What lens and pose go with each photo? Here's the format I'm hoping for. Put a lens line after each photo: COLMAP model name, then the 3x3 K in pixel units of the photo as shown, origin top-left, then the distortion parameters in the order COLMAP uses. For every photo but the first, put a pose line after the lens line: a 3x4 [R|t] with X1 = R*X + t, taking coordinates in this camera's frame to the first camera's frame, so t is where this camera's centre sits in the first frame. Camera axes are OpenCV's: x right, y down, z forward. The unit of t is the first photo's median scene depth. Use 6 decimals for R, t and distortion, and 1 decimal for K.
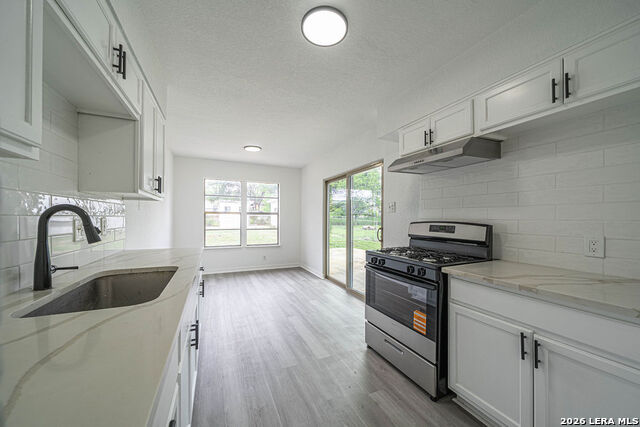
lens RADIAL K [[238.8, 0, 318.2], [0, 238.8, 216.5], [0, 0, 1]] dist [-0.000255, -0.000011]
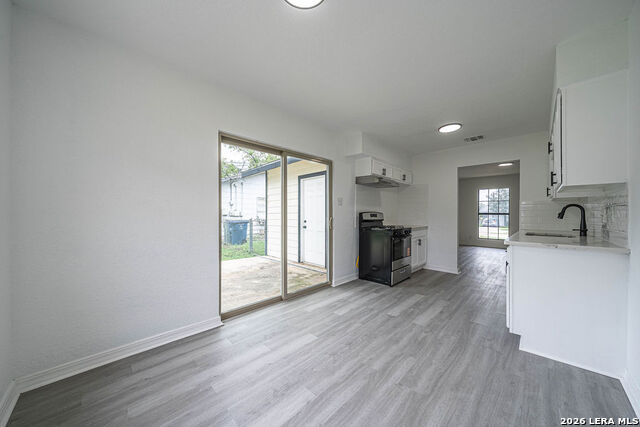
lens RADIAL K [[221.5, 0, 318.1], [0, 221.5, 213.9], [0, 0, 1]] dist [-0.001641, -0.000030]
pose [[-0.365854, -0.004038, 0.930663, -0.796905], [-0.012064, 0.999927, -0.000404, 0.032191], [-0.930594, -0.011375, -0.365876, 1.566435]]
